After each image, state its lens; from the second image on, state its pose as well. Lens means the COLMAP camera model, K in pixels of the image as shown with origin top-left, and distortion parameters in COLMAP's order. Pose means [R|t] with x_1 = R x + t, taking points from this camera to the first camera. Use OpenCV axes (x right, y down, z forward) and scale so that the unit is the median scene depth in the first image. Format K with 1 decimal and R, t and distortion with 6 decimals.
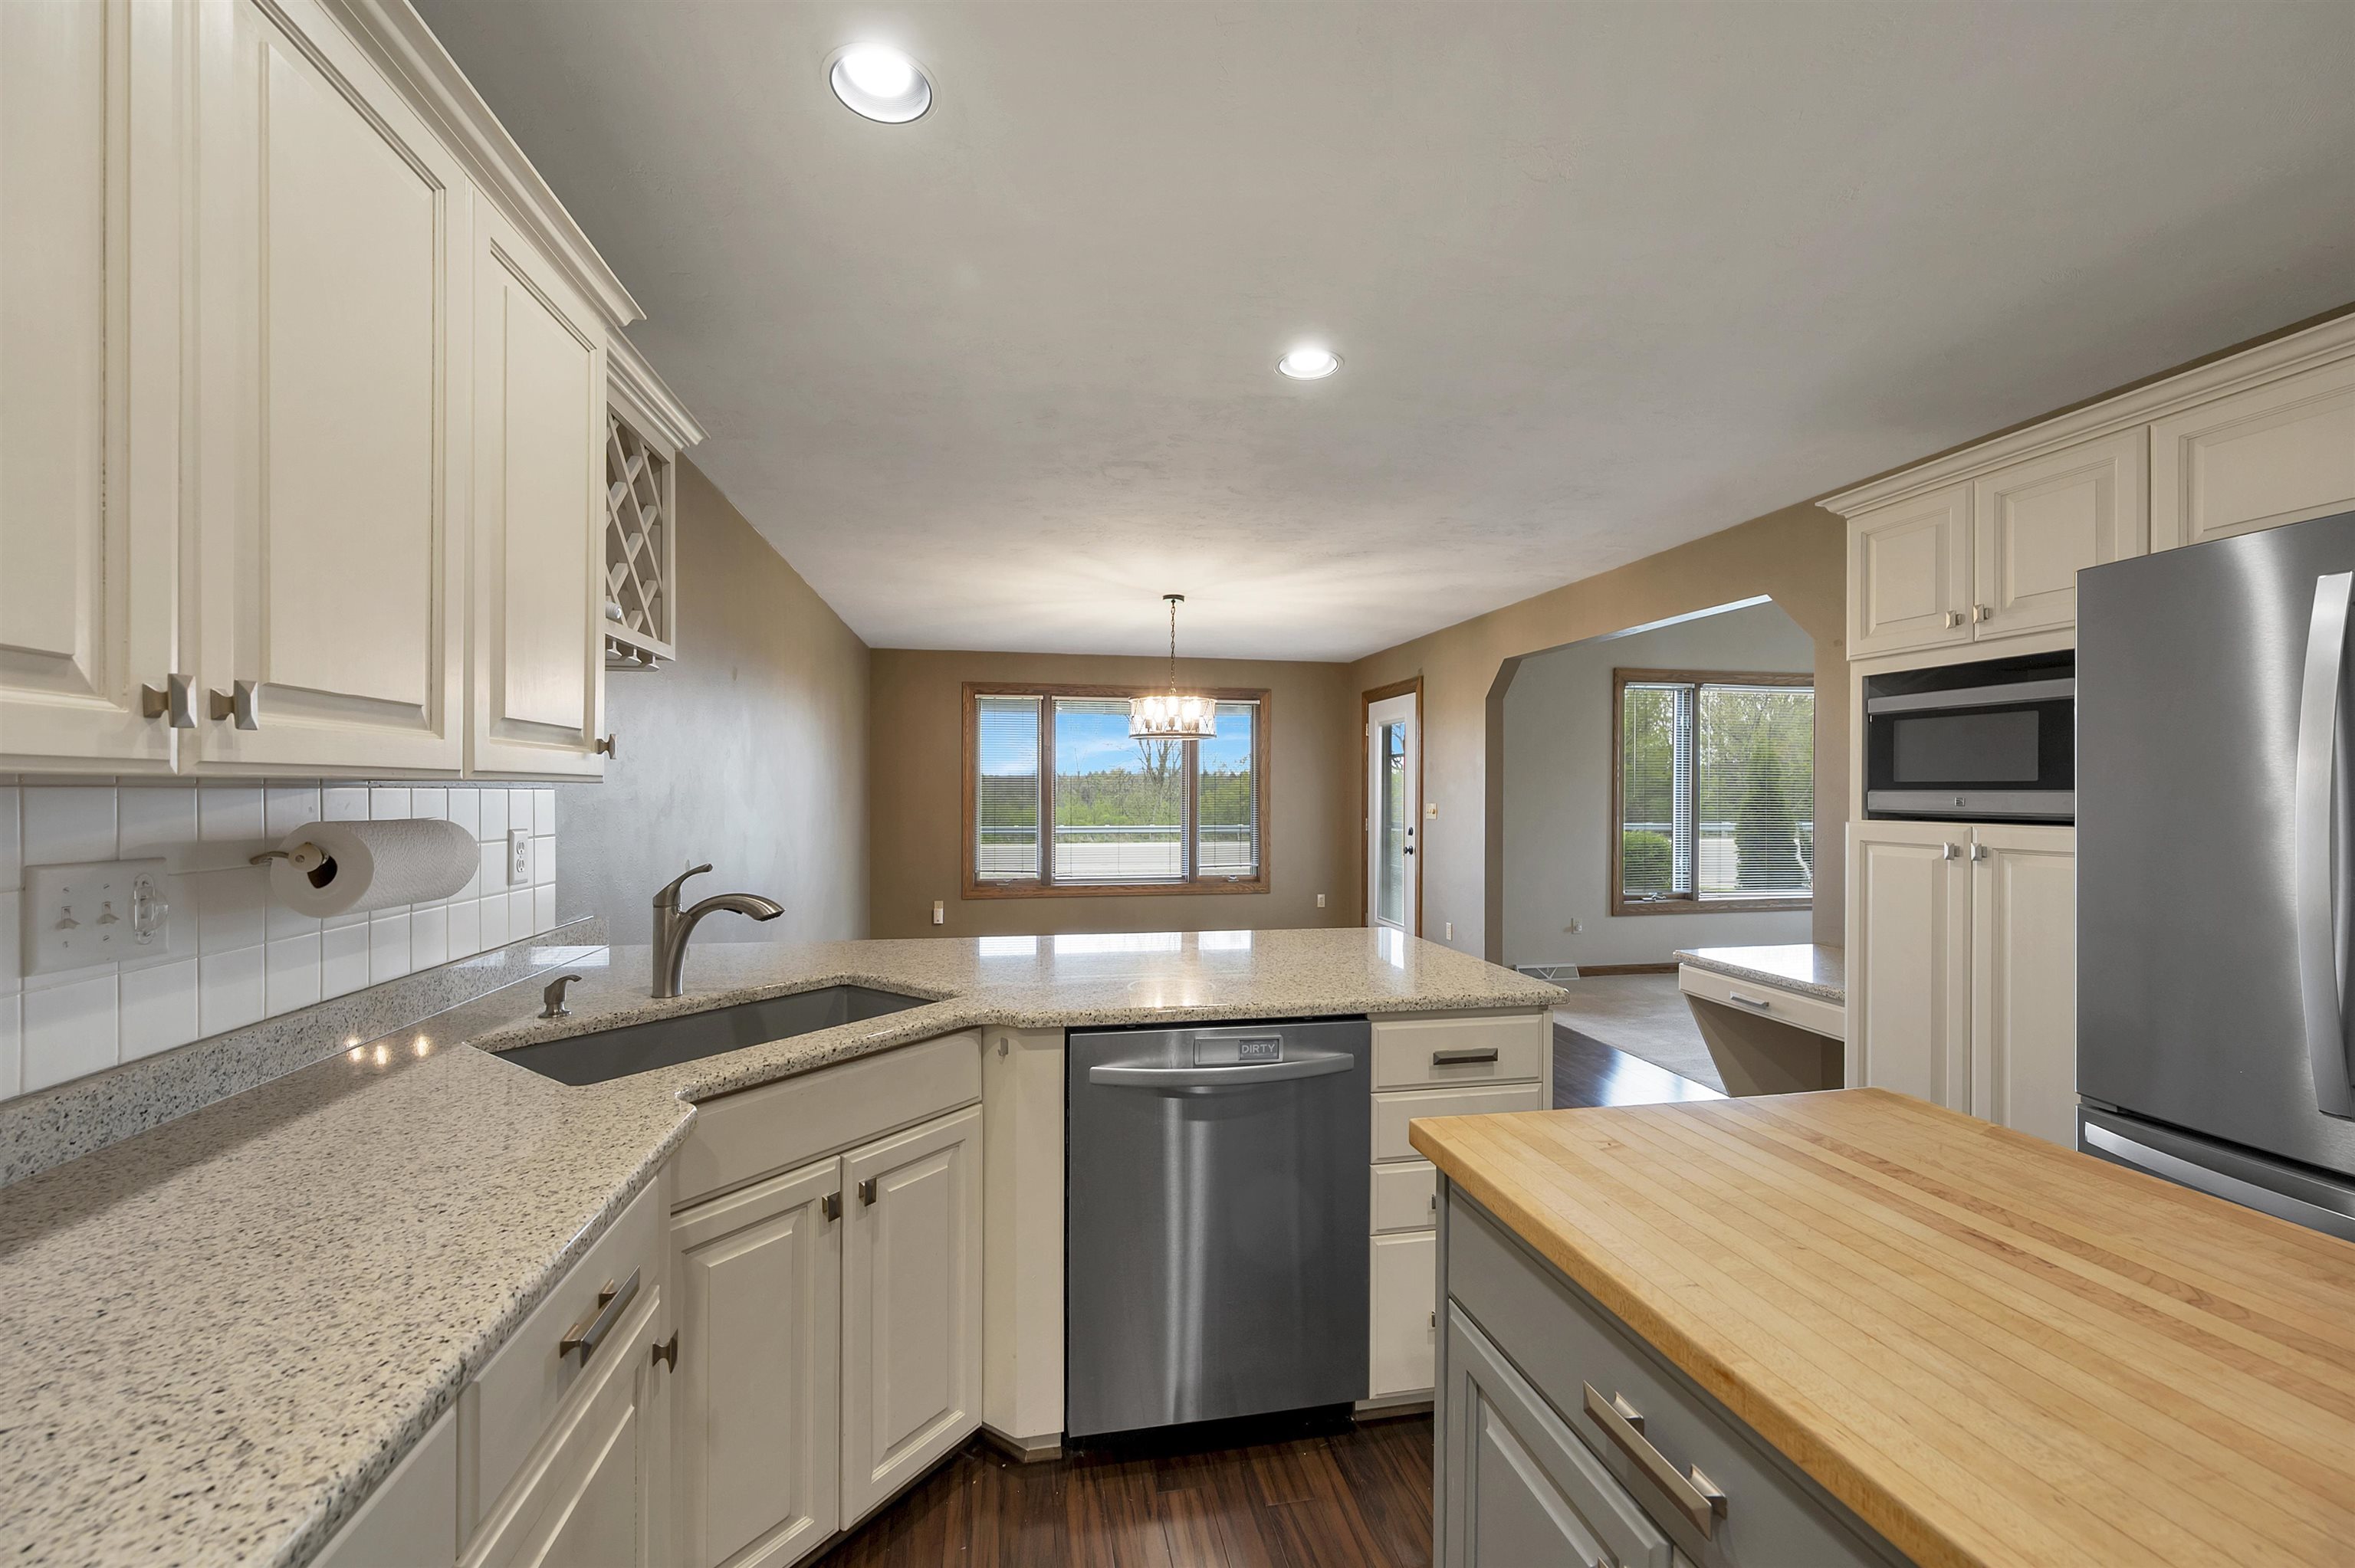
lens RADIAL K [[936.5, 0, 1173.2], [0, 936.5, 793.2], [0, 0, 1]] dist [0.002011, 0.000315]
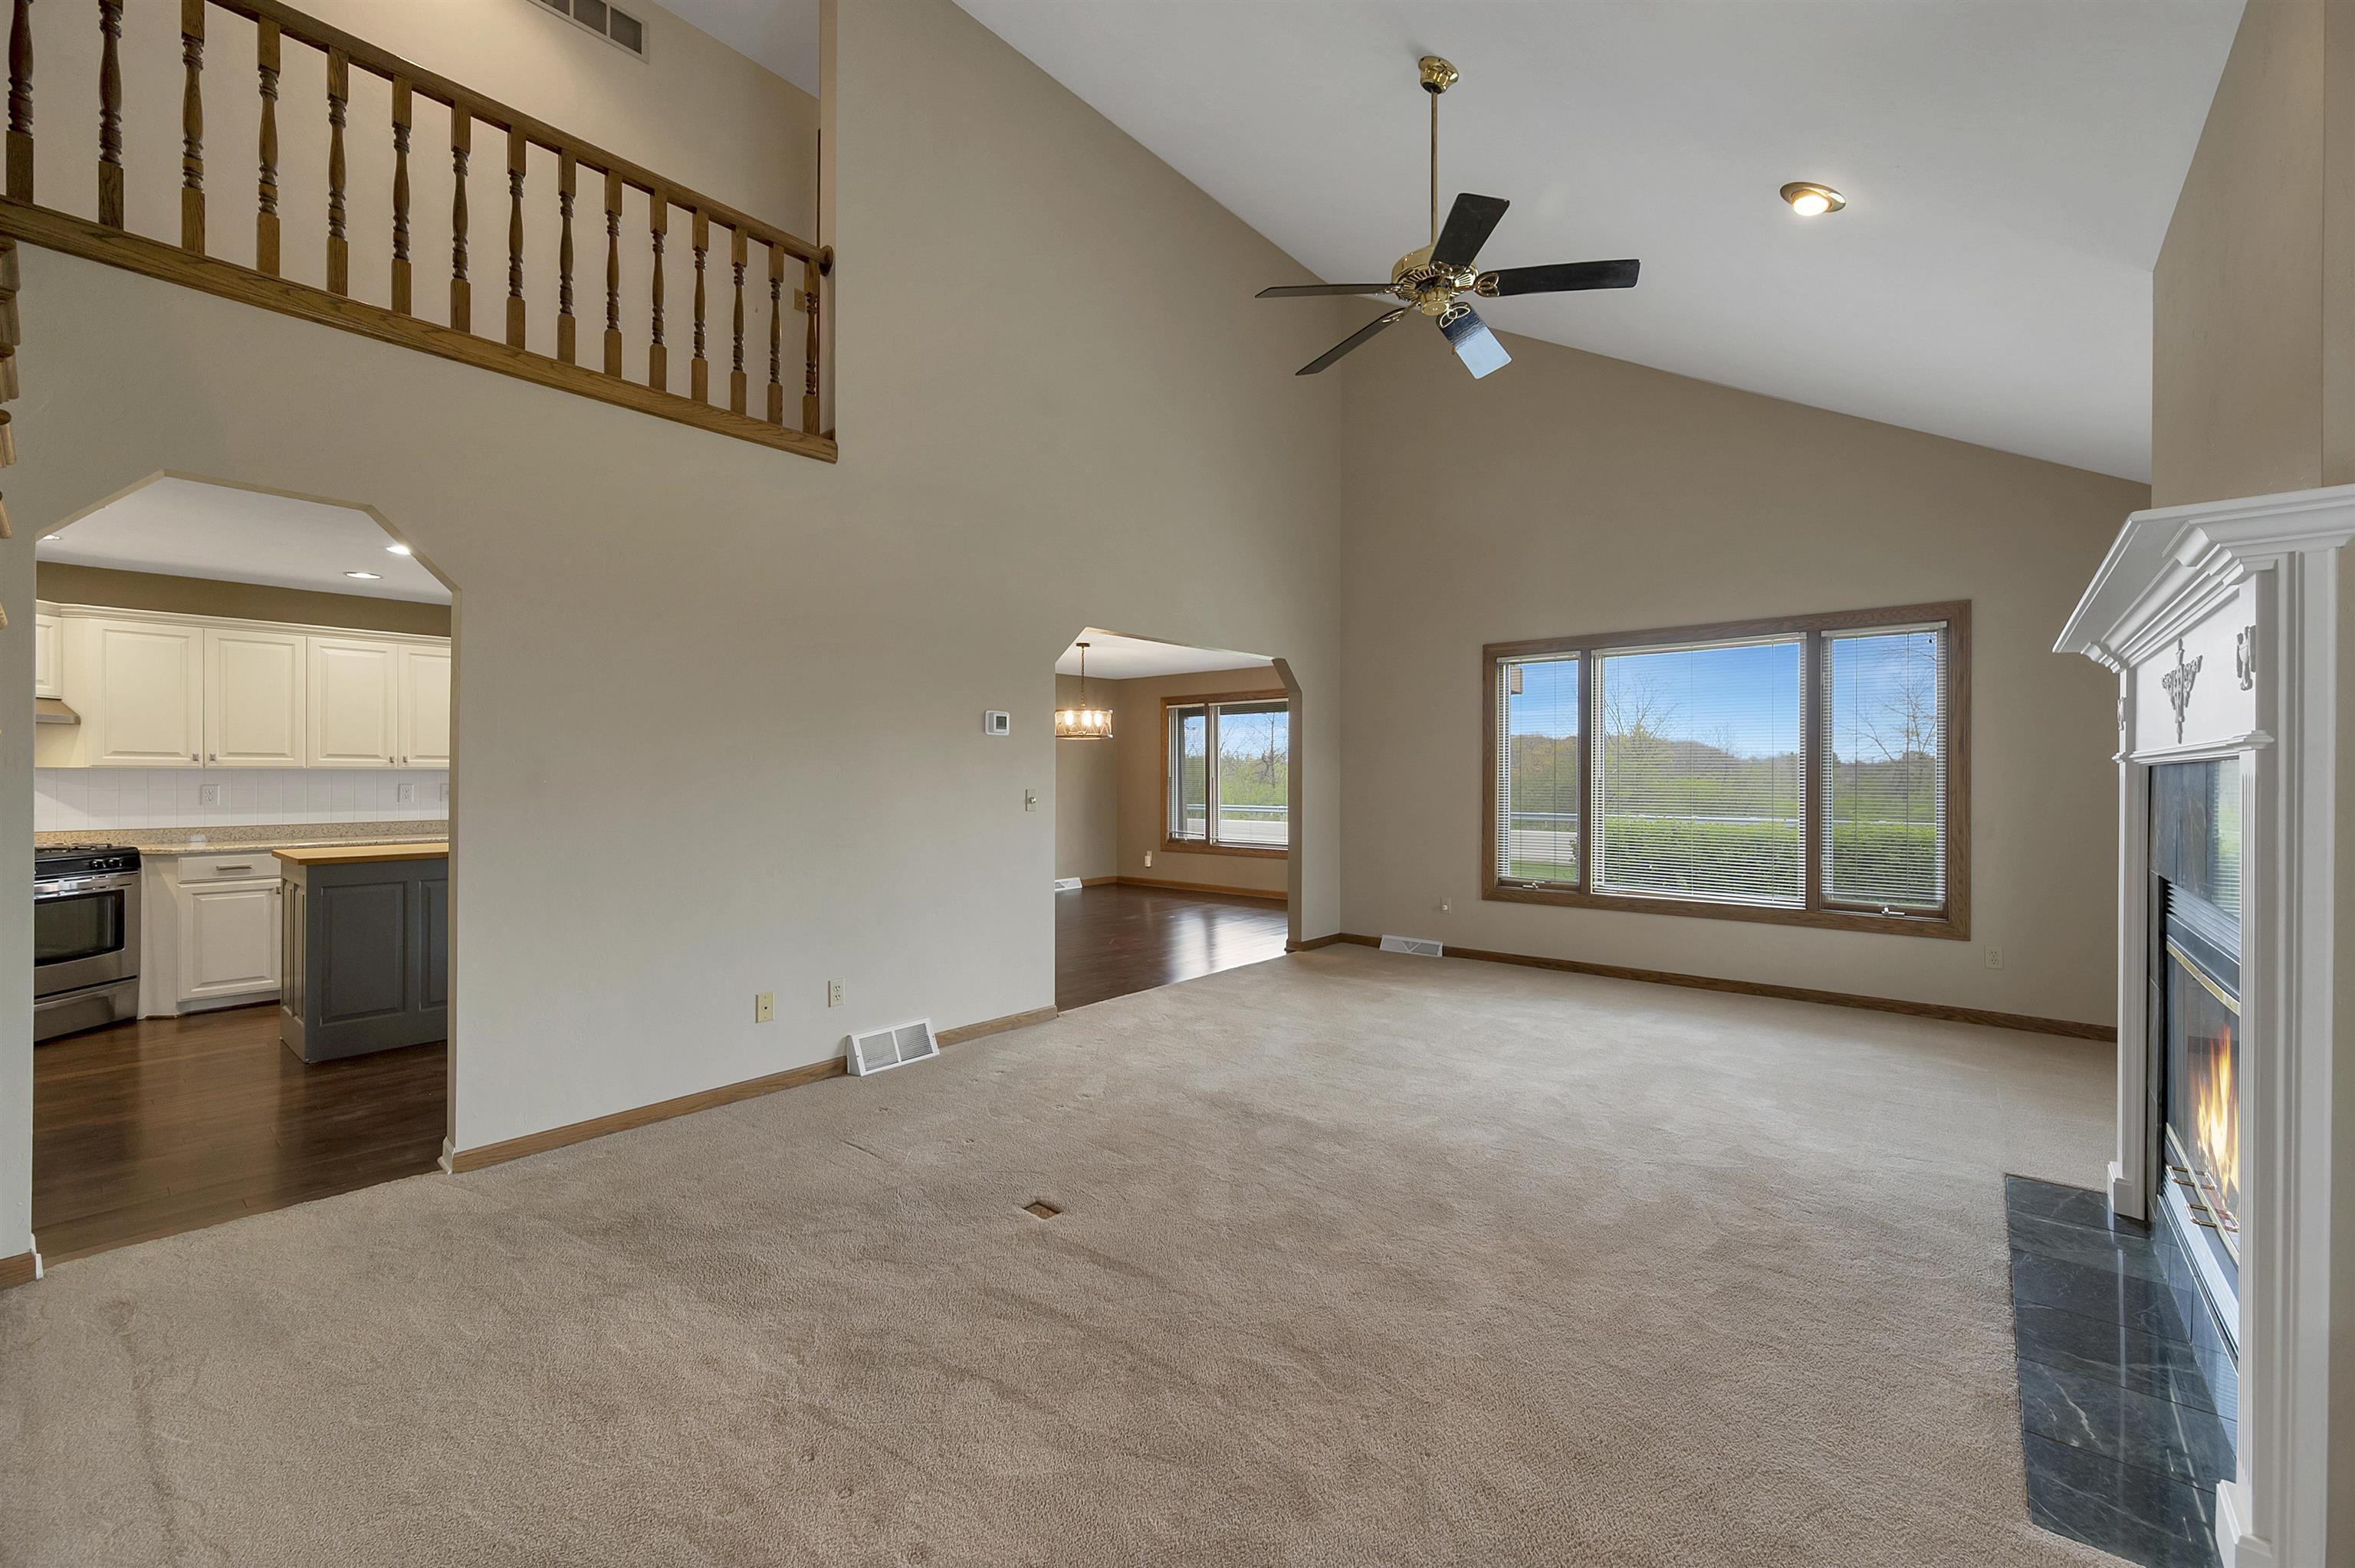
lens RADIAL K [[951.7, 0, 1179.1], [0, 951.7, 777.1], [0, 0, 1]] dist [-0.000584, -0.000087]
pose [[0.635814, -0.002658, -0.771838, 2.601692], [-0.000241, 0.999993, -0.003642, 0.019519], [0.771842, 0.002502, 0.635809, 0.331220]]
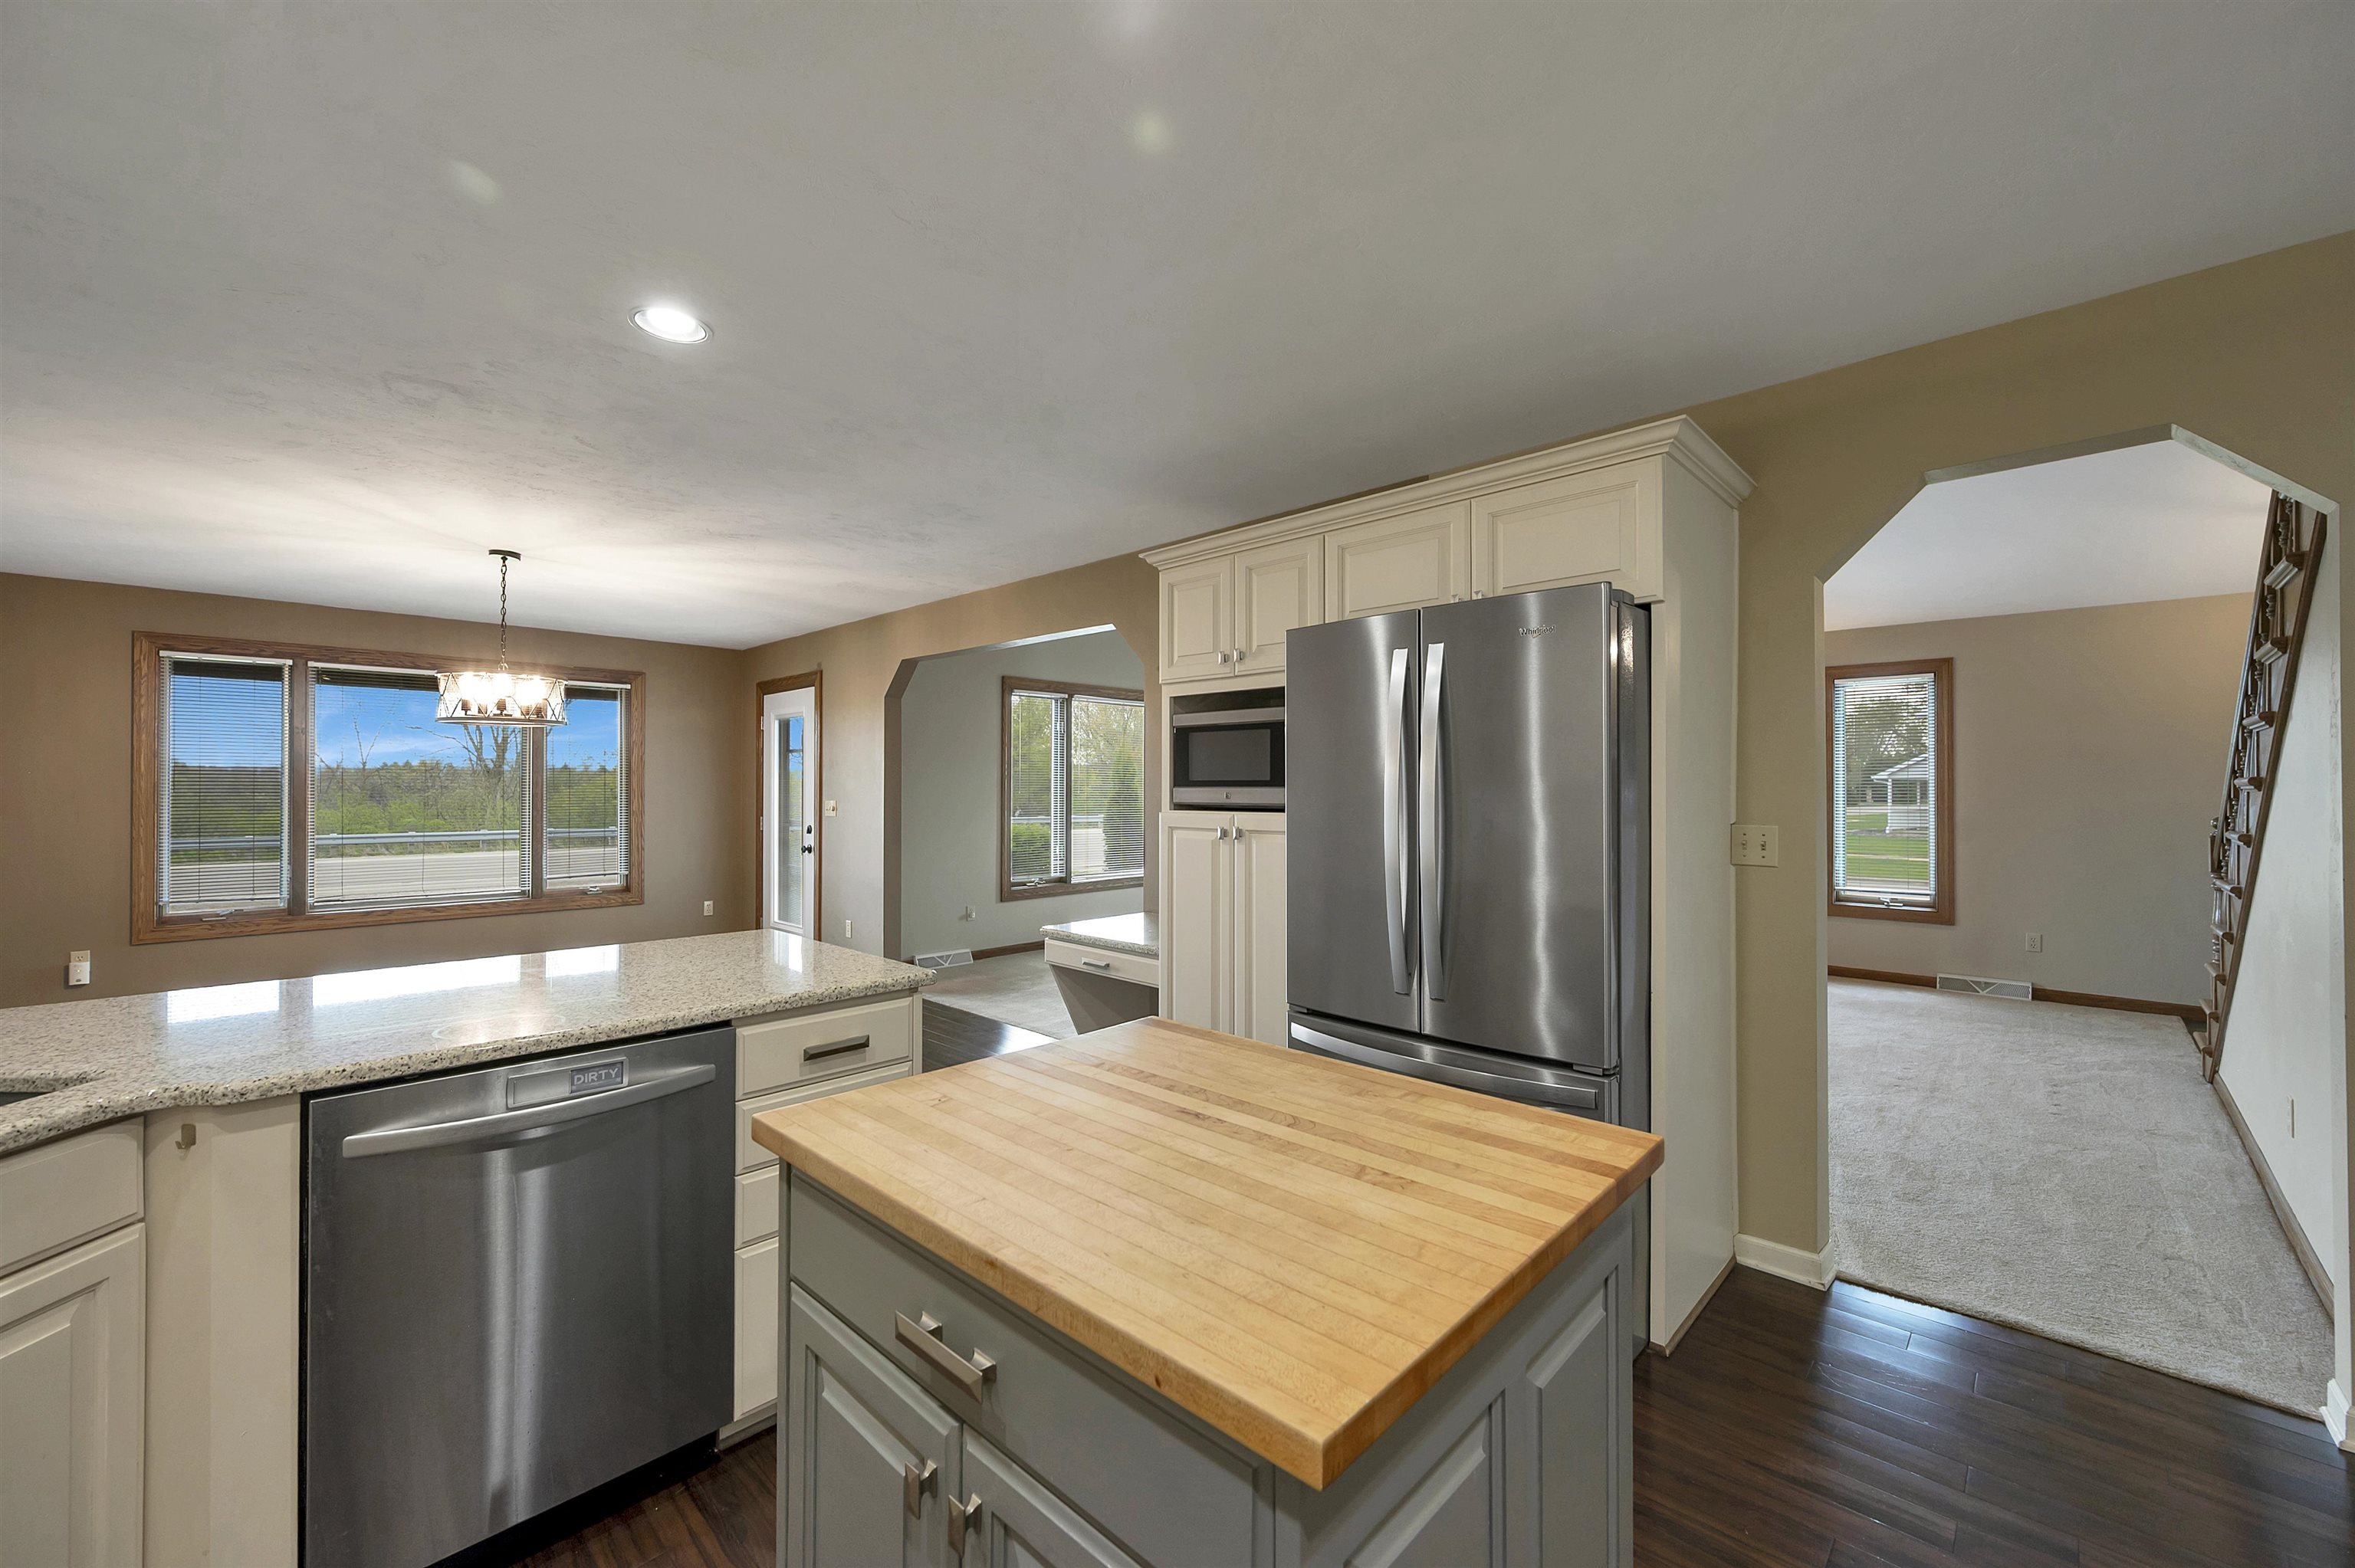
lens RADIAL K [[933.5, 0, 1183.5], [0, 933.5, 784.7], [0, 0, 1]] dist [0.000005, 0.000040]
pose [[0.814400, 0.001474, 0.580302, 0.020698], [0.001930, 0.999984, -0.005248, 0.000499], [-0.580301, 0.005394, 0.814384, -0.034934]]
